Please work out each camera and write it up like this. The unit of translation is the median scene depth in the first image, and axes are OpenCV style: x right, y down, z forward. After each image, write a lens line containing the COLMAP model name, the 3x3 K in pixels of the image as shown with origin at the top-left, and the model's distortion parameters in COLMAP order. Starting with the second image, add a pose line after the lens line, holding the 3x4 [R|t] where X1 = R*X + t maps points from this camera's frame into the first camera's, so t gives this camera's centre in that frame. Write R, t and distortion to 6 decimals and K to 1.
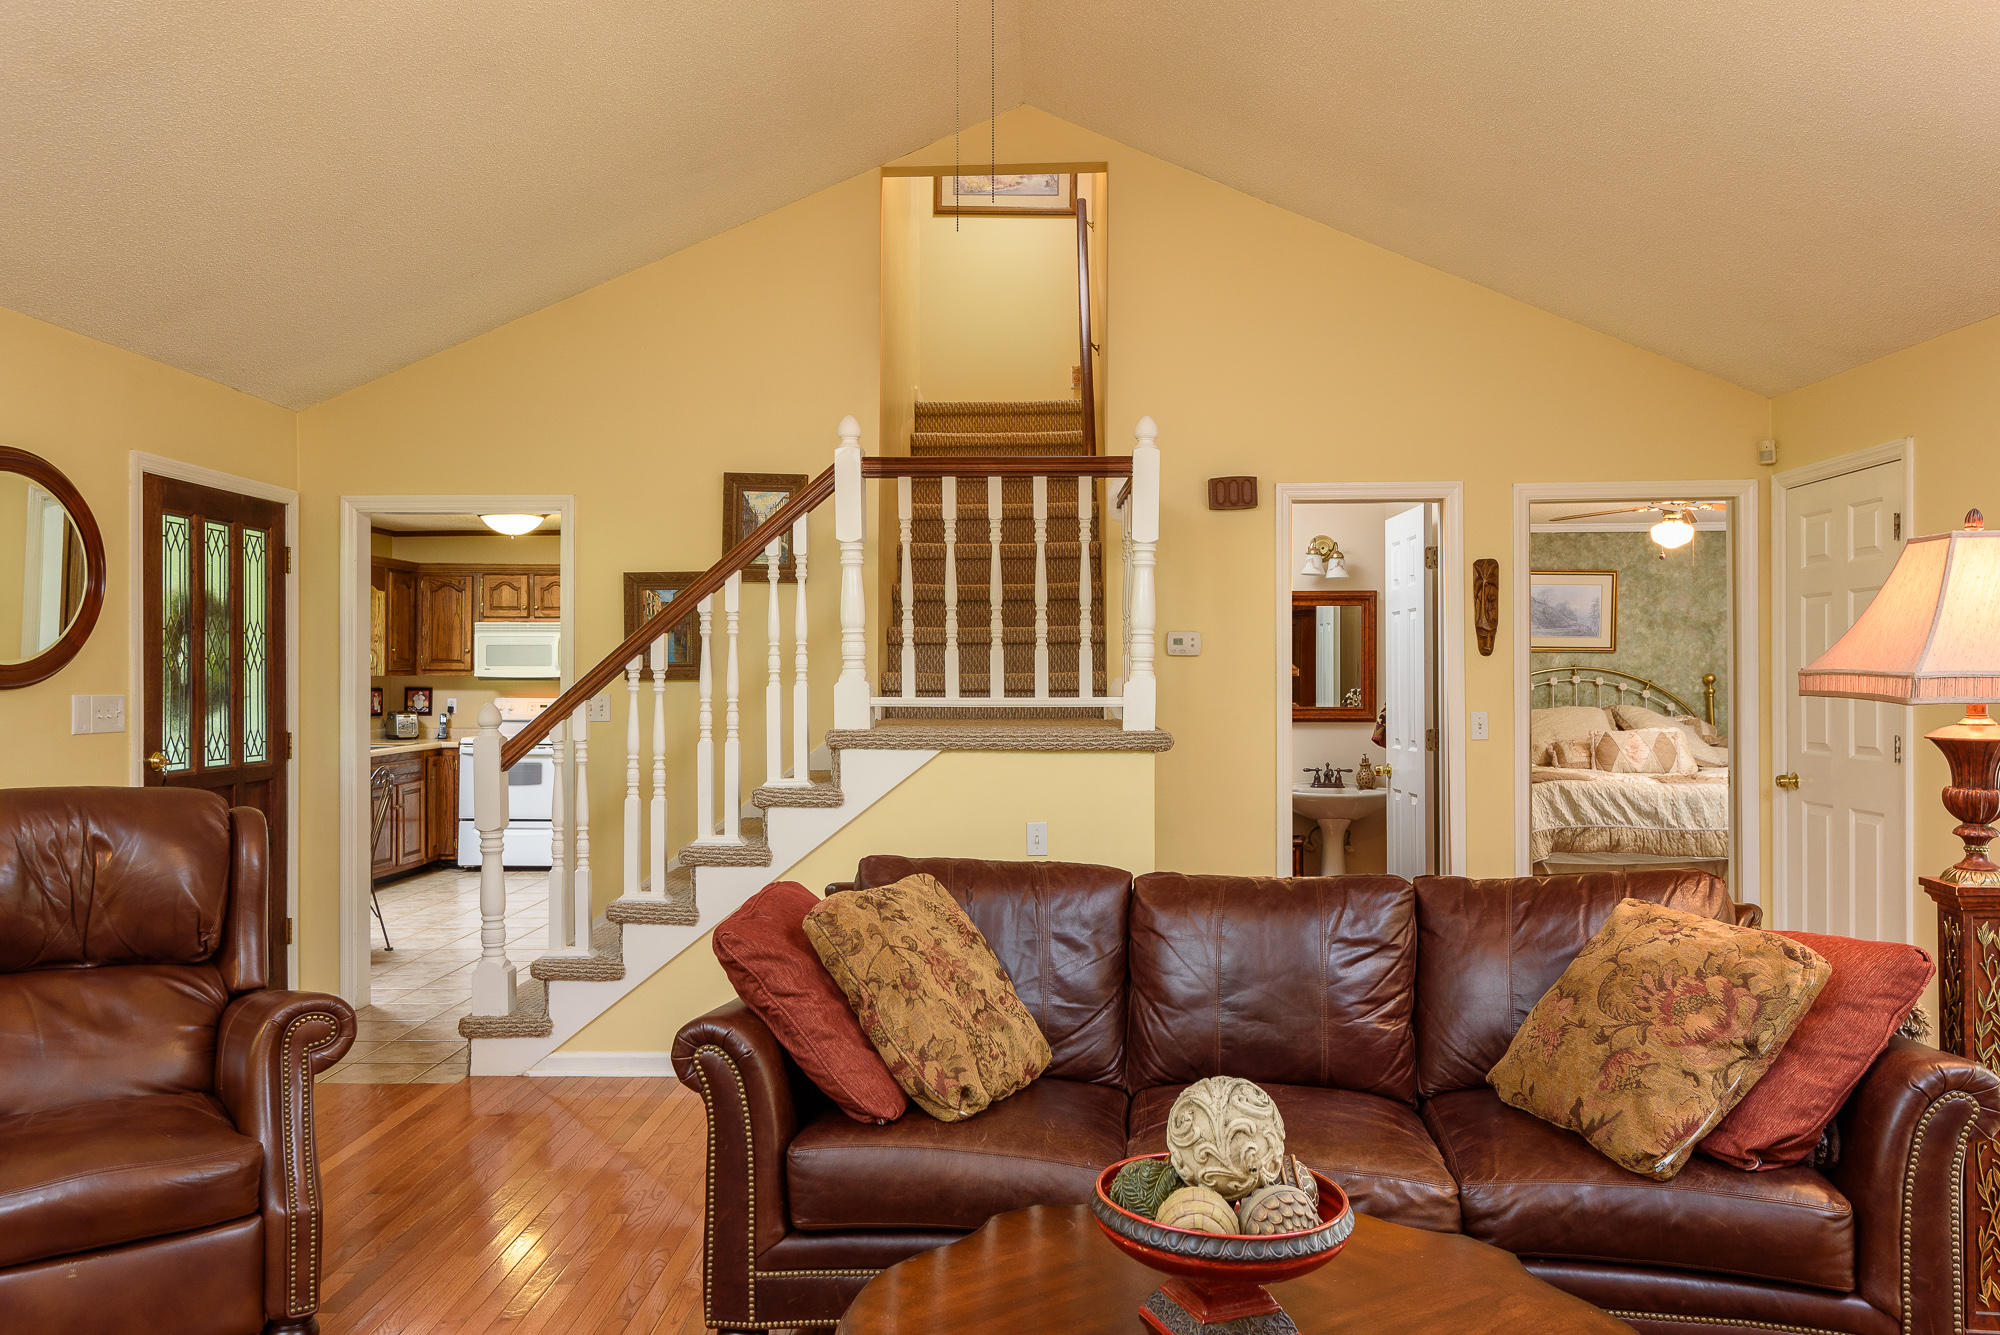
lens RADIAL K [[1414.1, 0, 996.0], [0, 1414.1, 675.2], [0, 0, 1]] dist [0.031519, -0.031355]
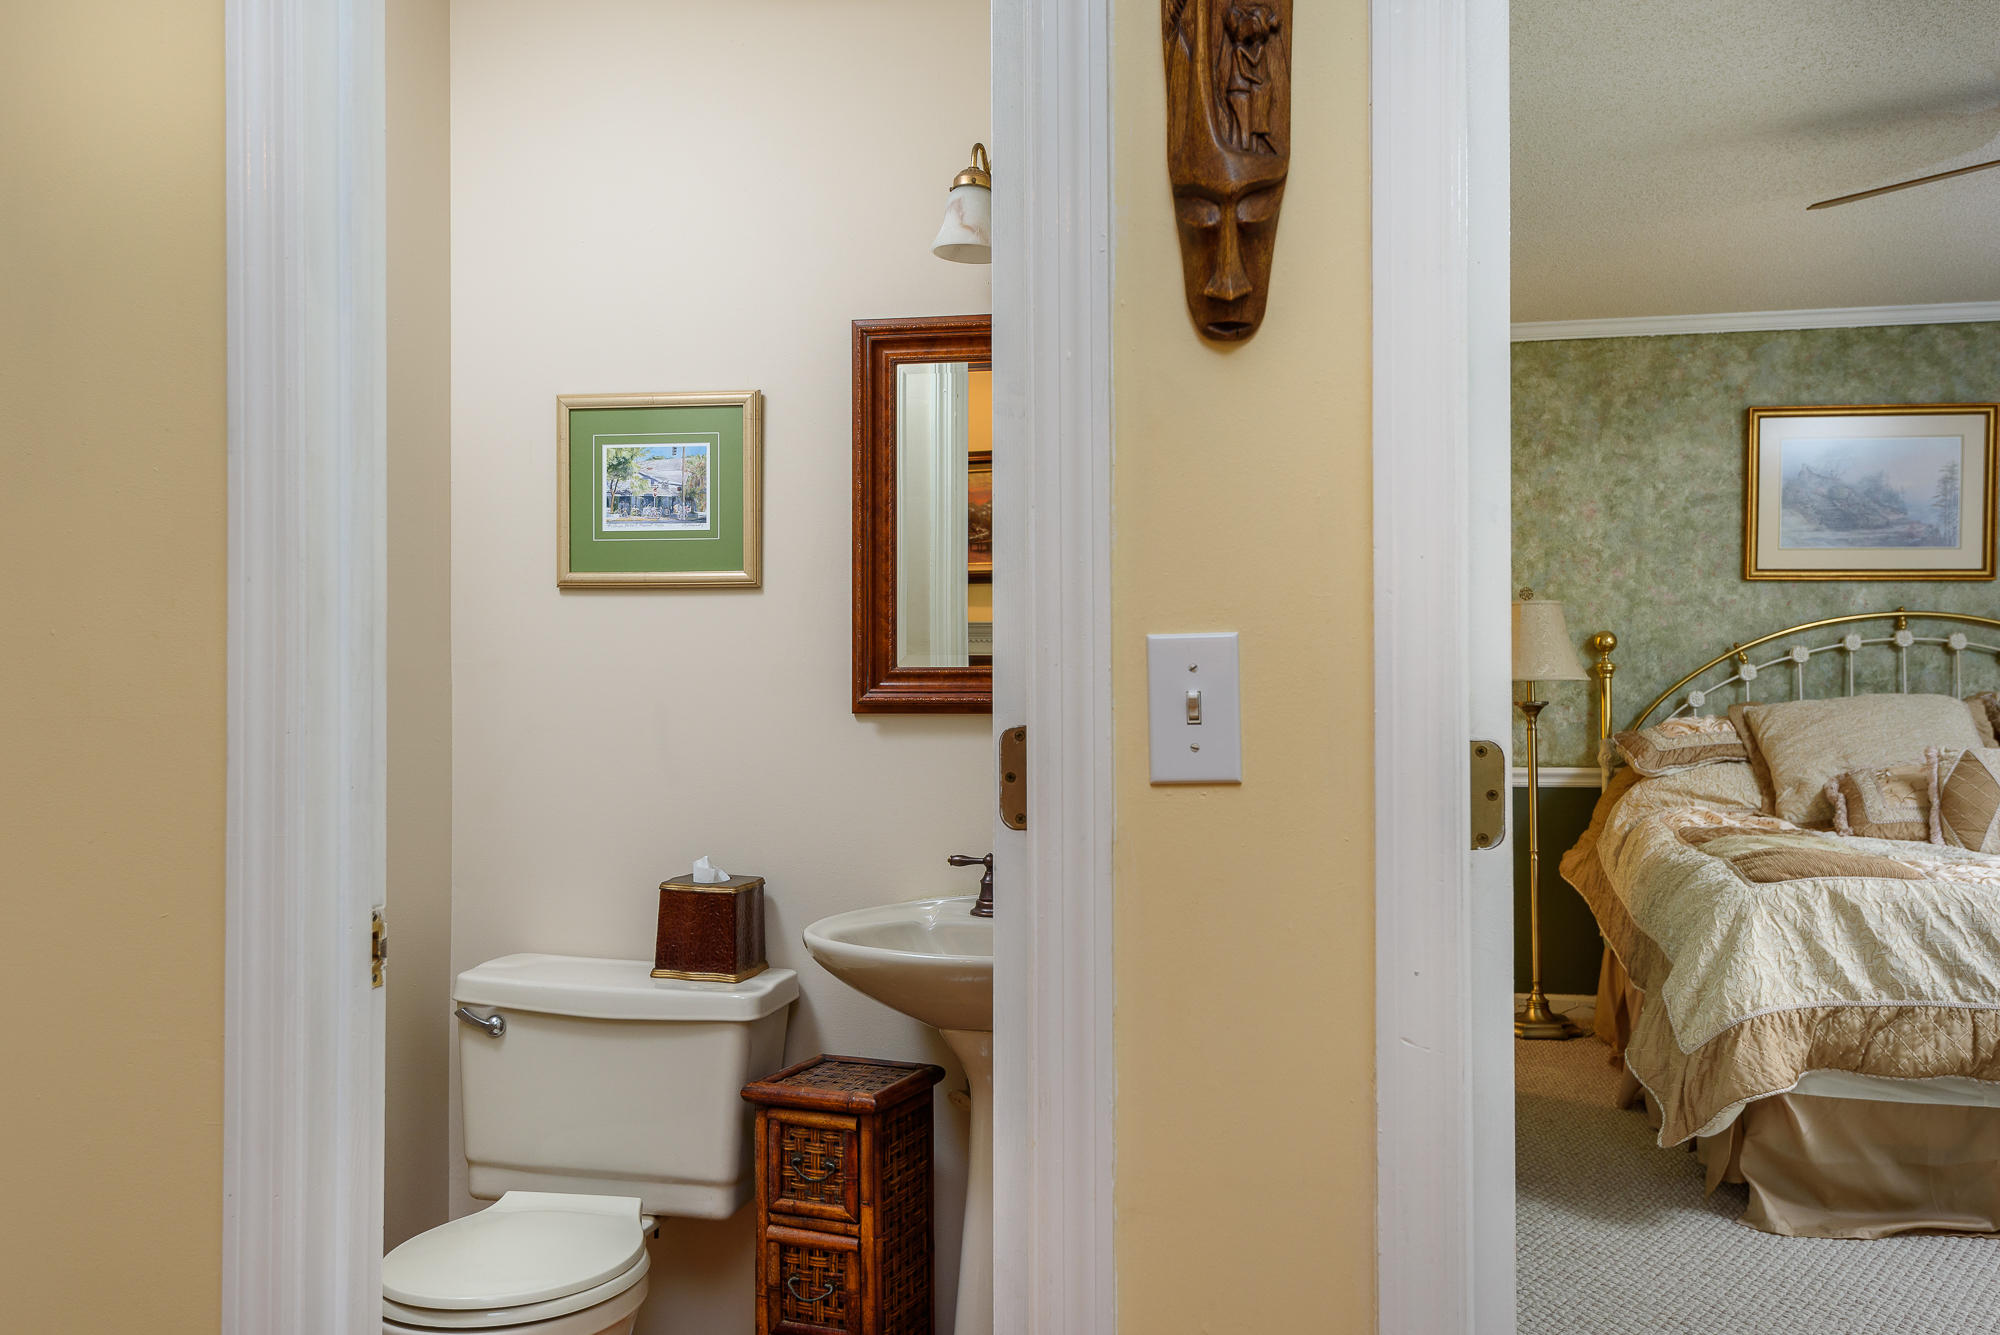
lens RADIAL K [[1638.4, 0, 989.6], [0, 1638.4, 676.3], [0, 0, 1]] dist [0.029700, -0.023264]
pose [[0.990237, -0.001786, -0.139379, 0.186110], [0.001169, 0.999989, -0.004511, 0.017586], [0.139386, 0.004304, 0.990229, 0.420437]]
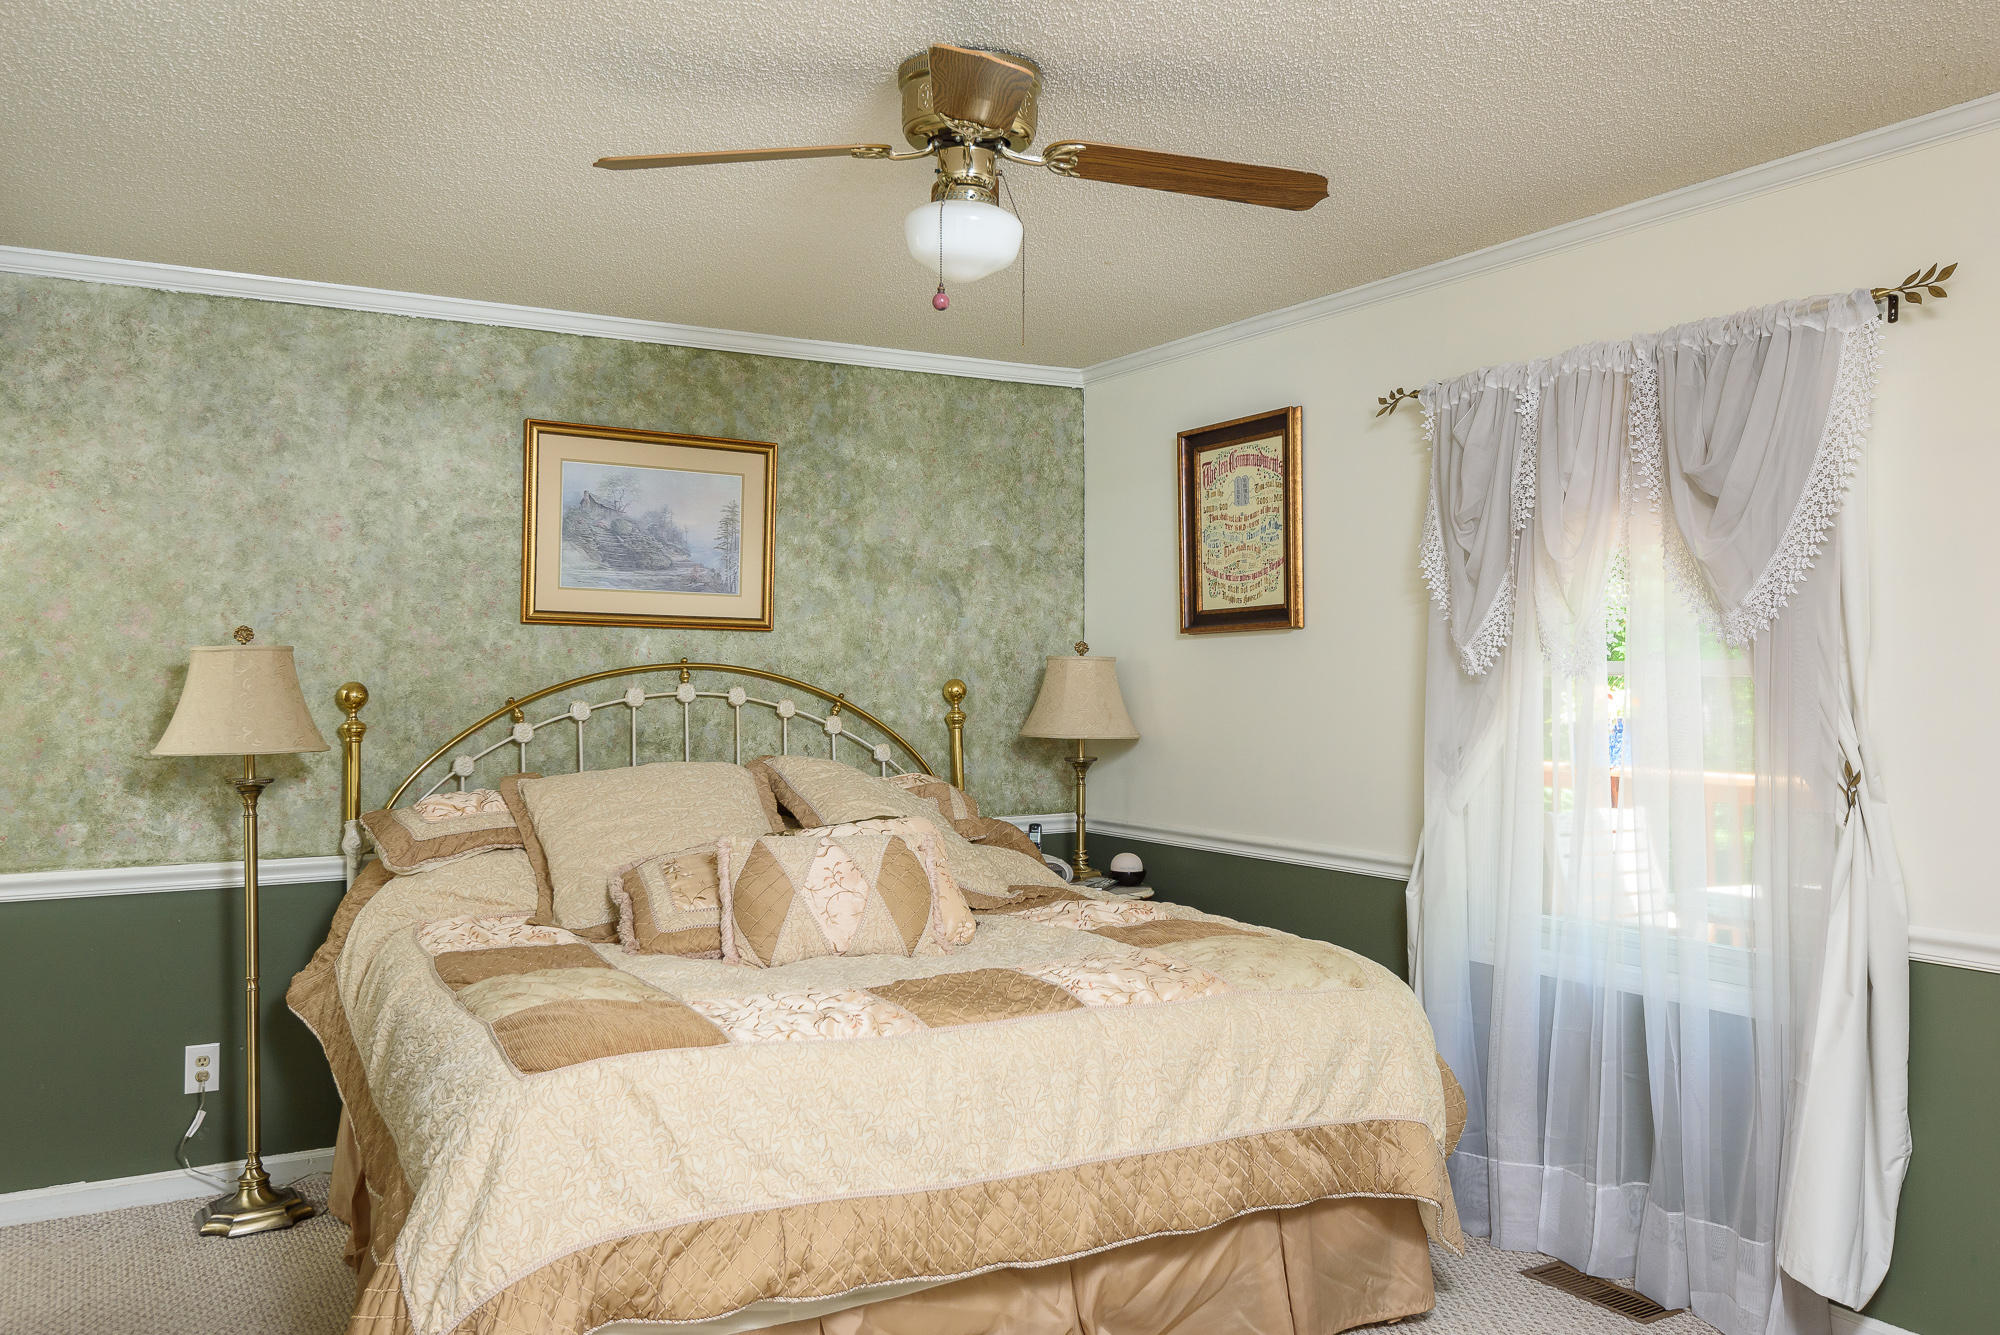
lens RADIAL K [[1617.5, 0, 1003.9], [0, 1617.5, 676.4], [0, 0, 1]] dist [0.026565, 0.002826]
pose [[0.839182, 0.002647, 0.543845, 0.225001], [-0.002464, 0.999996, -0.001065, -0.001576], [-0.543845, -0.000447, 0.839185, 0.542860]]
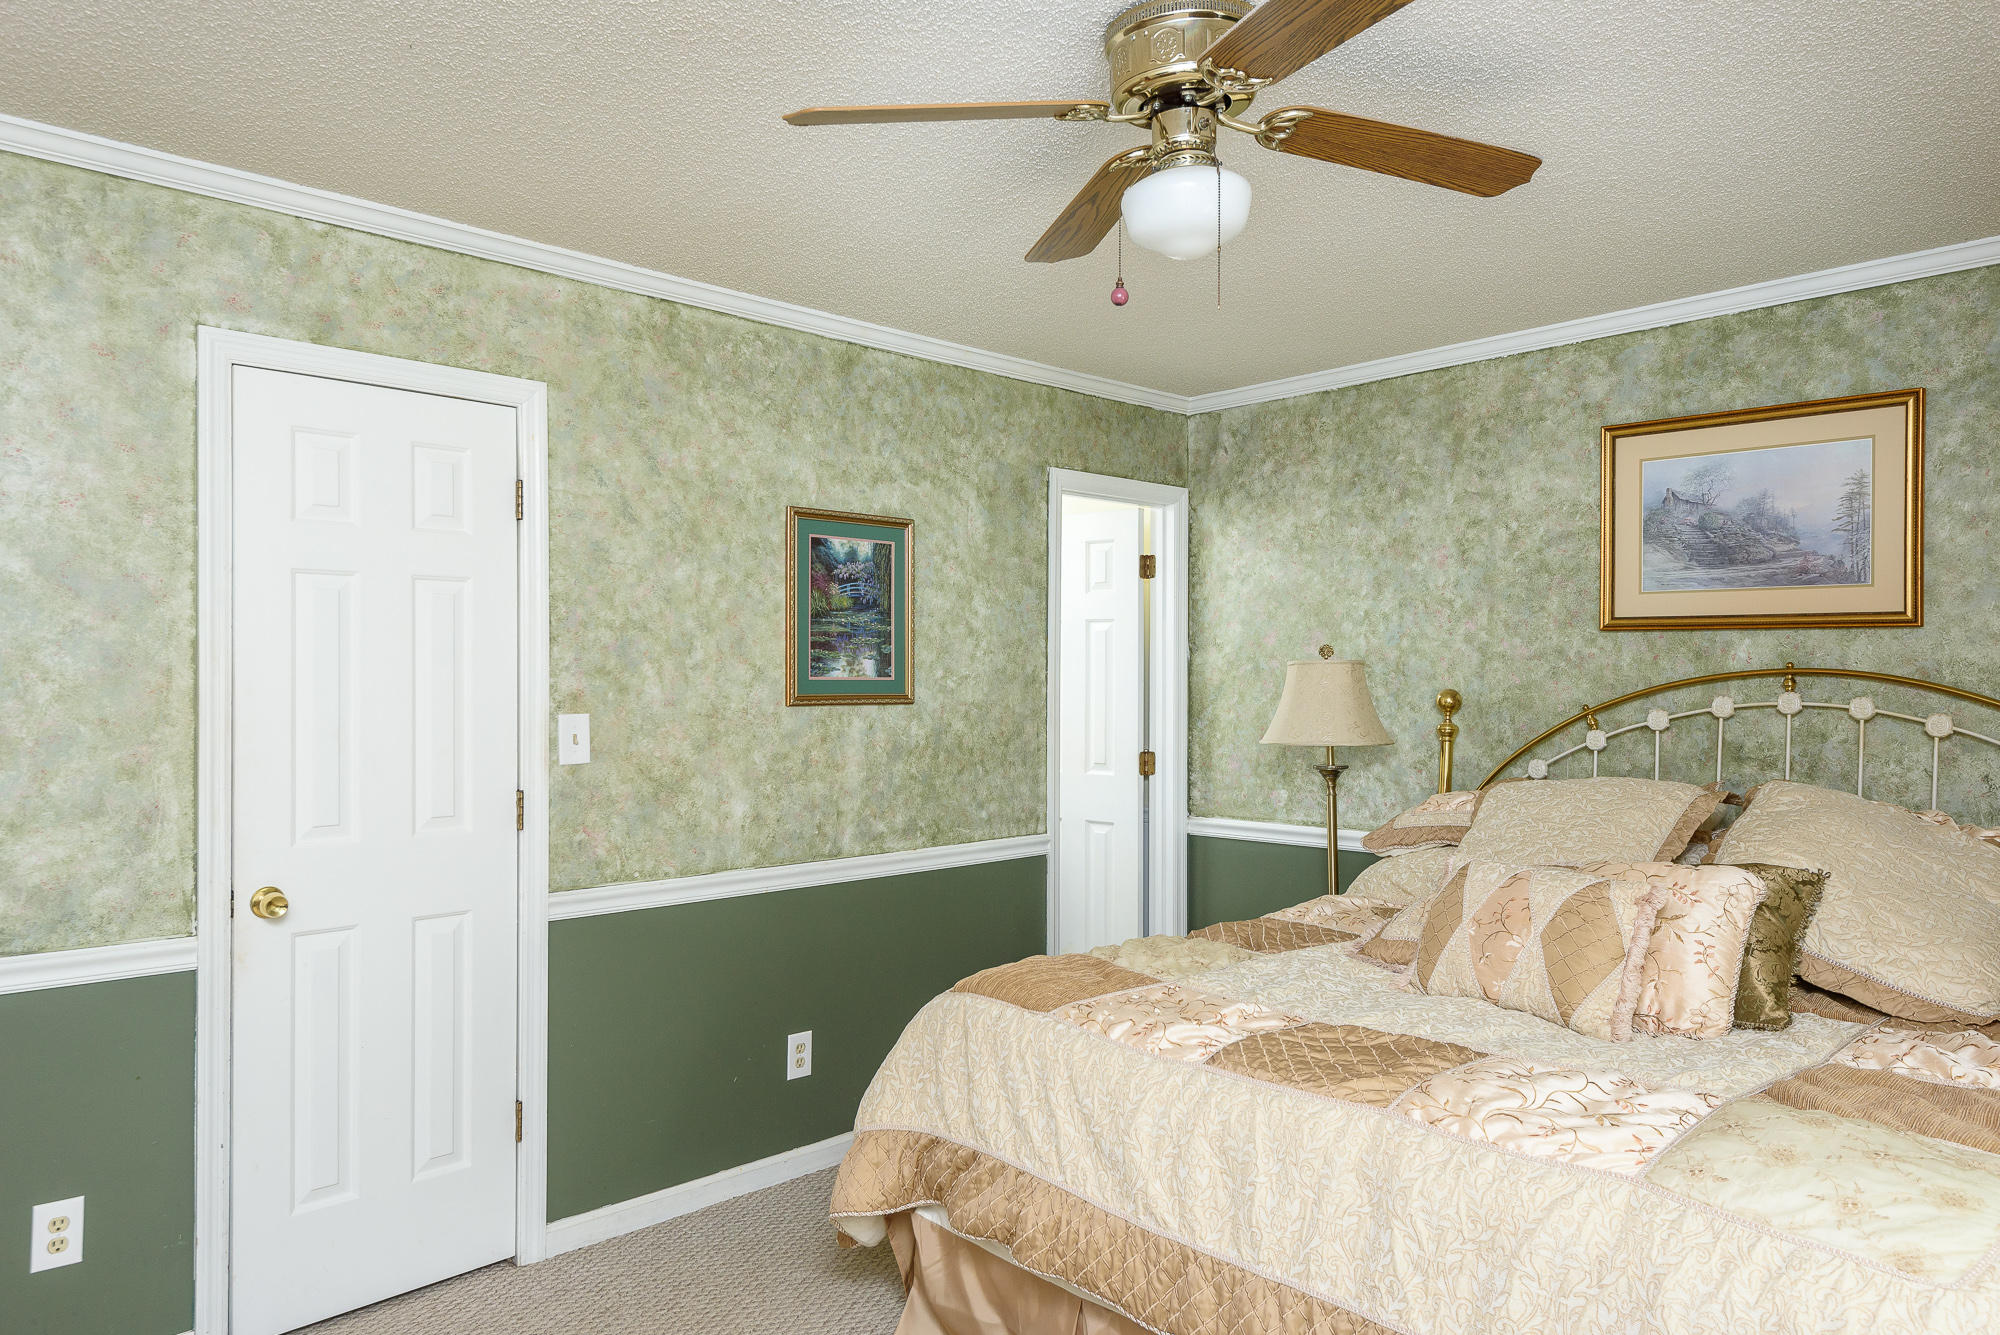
lens RADIAL K [[1344.6, 0, 1007.1], [0, 1344.6, 676.5], [0, 0, 1]] dist [0.020485, 0.001317]
pose [[0.719174, -0.002135, -0.694827, 0.506697], [0.000717, 0.999997, -0.002331, -0.003093], [0.694830, 0.001178, 0.719173, 0.609094]]
